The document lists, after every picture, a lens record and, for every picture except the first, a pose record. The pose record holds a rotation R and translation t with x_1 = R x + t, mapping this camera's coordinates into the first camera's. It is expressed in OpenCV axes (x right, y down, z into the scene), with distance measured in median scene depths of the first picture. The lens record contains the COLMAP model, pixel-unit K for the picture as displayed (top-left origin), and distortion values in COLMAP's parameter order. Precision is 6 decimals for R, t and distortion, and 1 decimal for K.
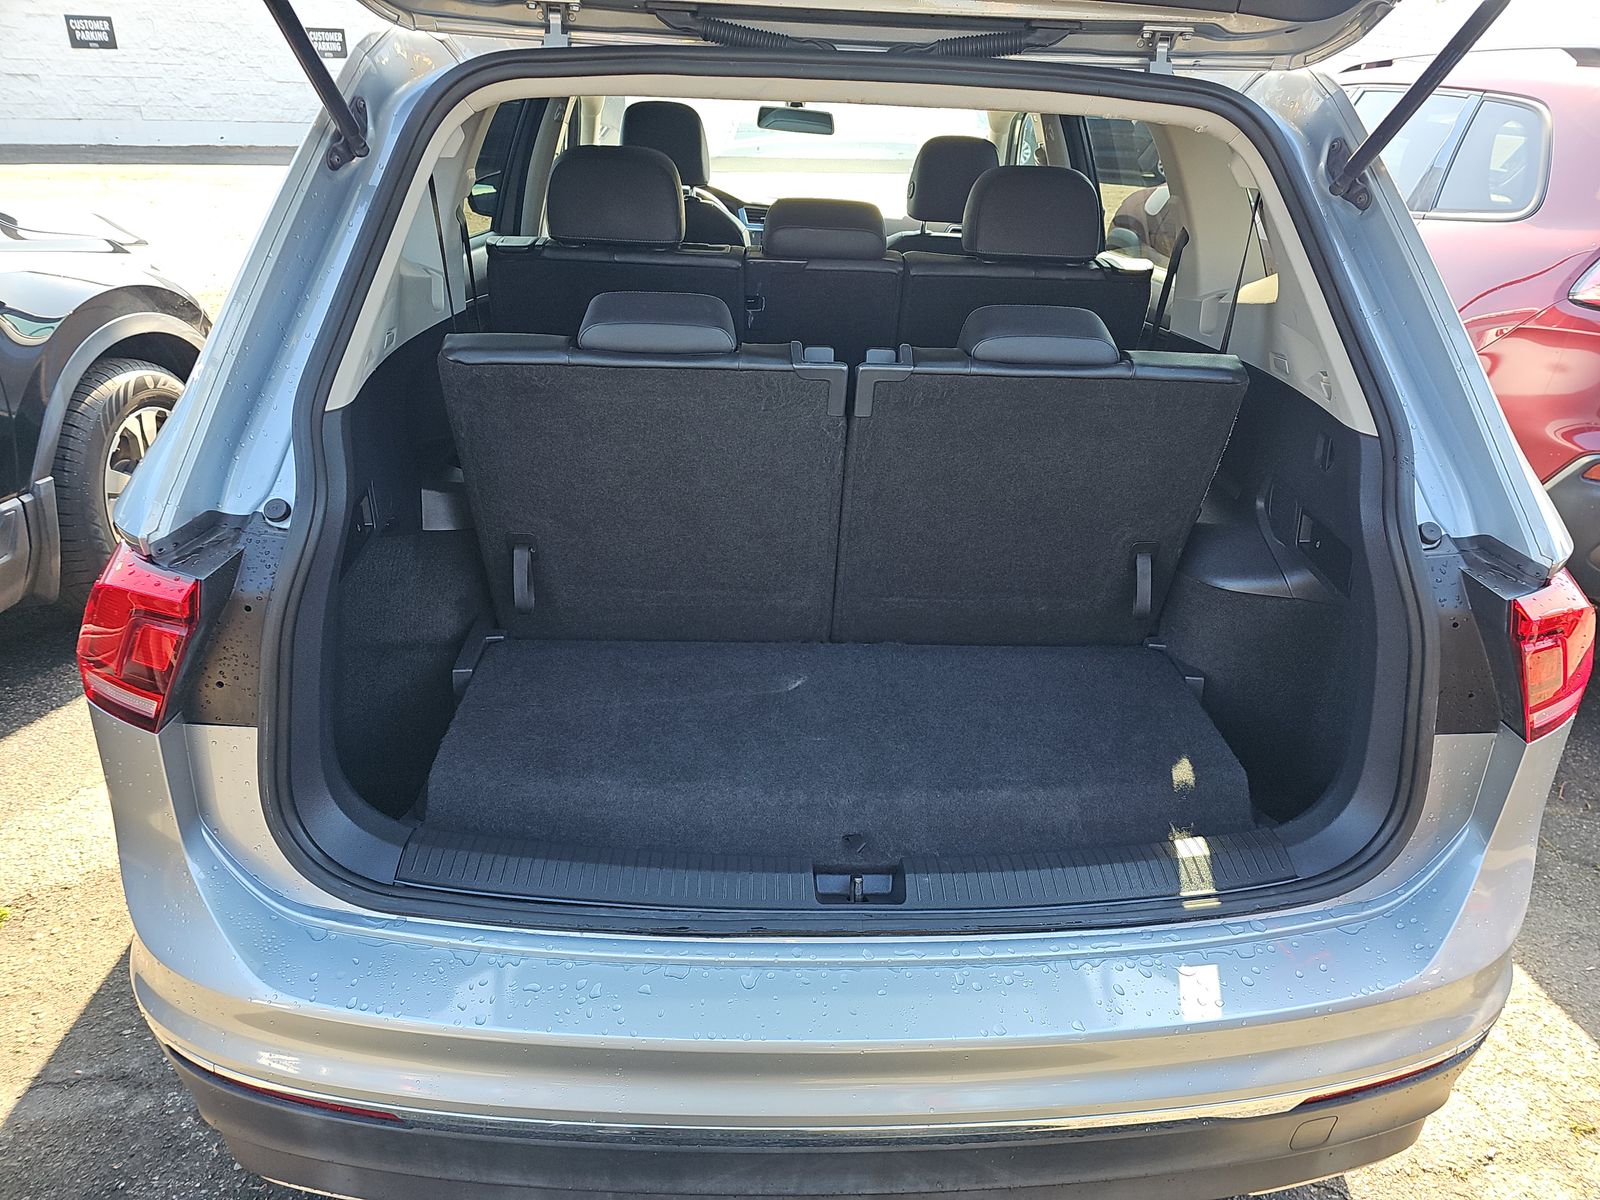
lens RADIAL K [[1067.4, 0, 808.2], [0, 1067.4, 593.9], [0, 0, 1]] dist [-0.000743, -0.017754]
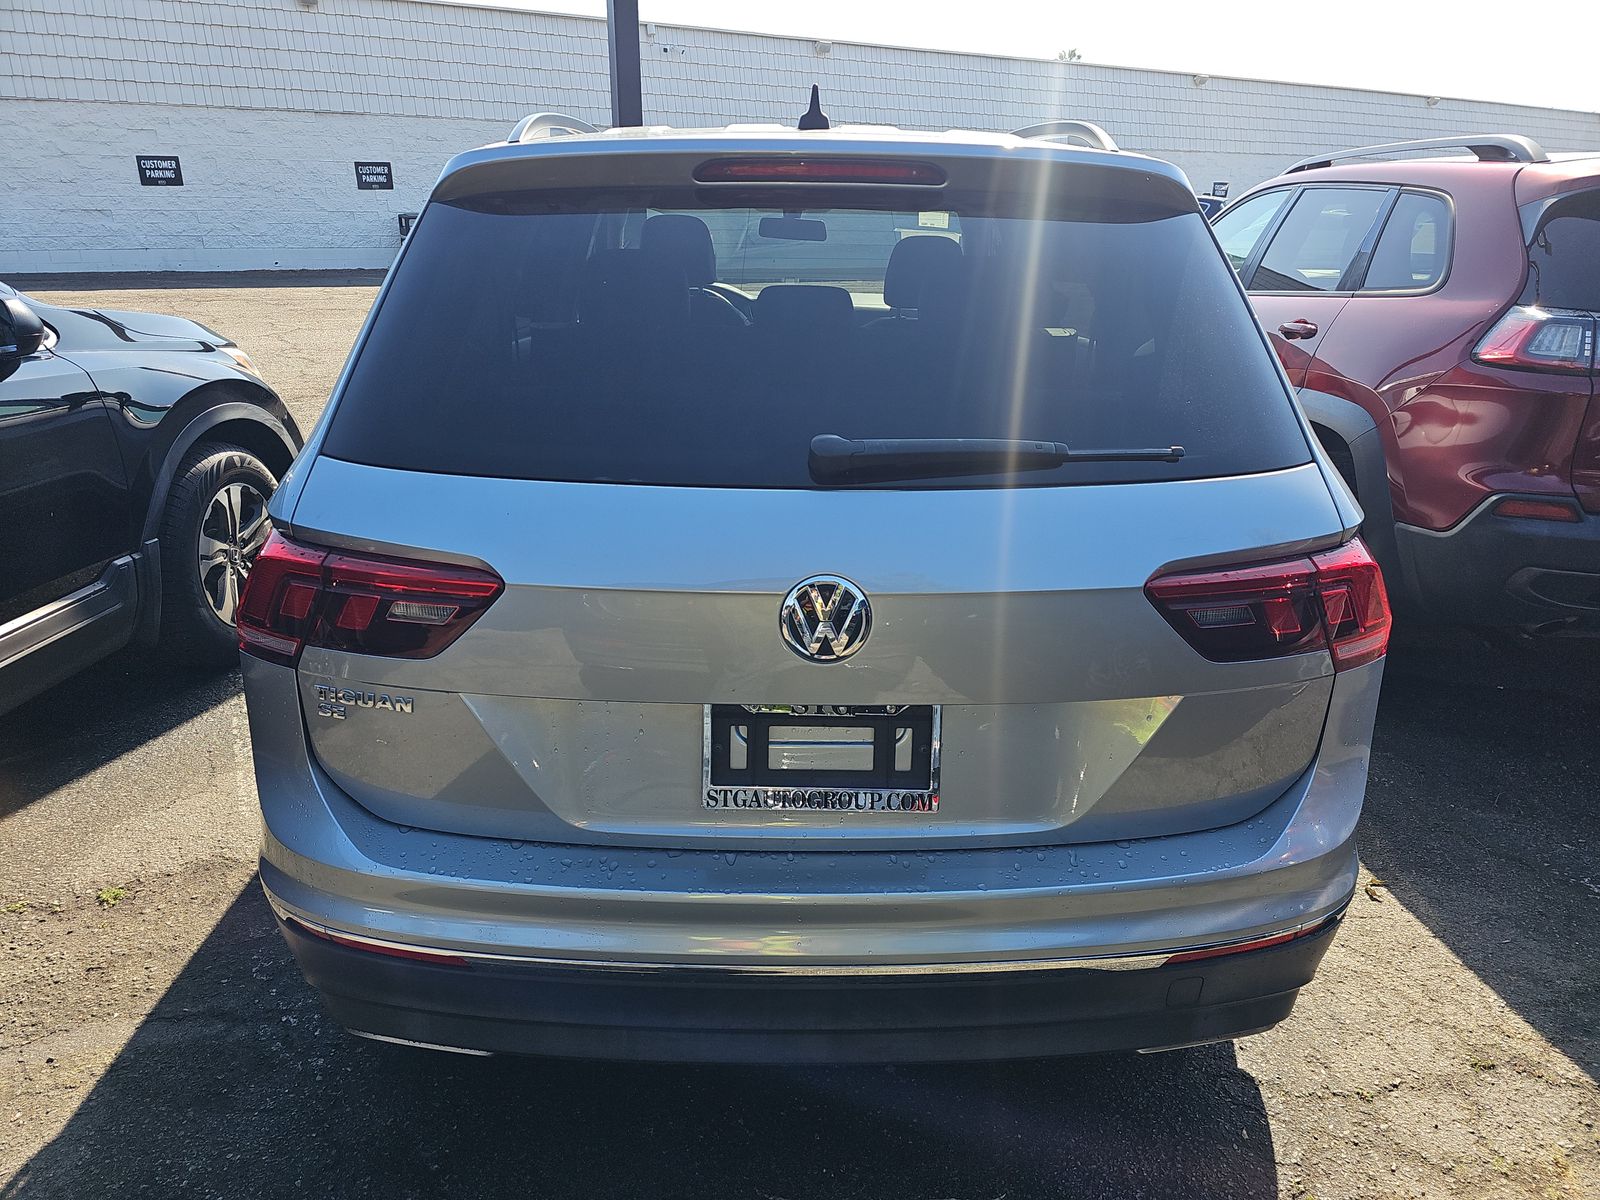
lens RADIAL K [[1067.4, 0, 793.9], [0, 1067.4, 606.4], [0, 0, 1]] dist [-0.000743, -0.017754]
pose [[0.999200, -0.014906, -0.037117, 0.031995], [0.011781, 0.996477, -0.083039, 0.071171], [0.038224, 0.082535, 0.995855, -0.138162]]
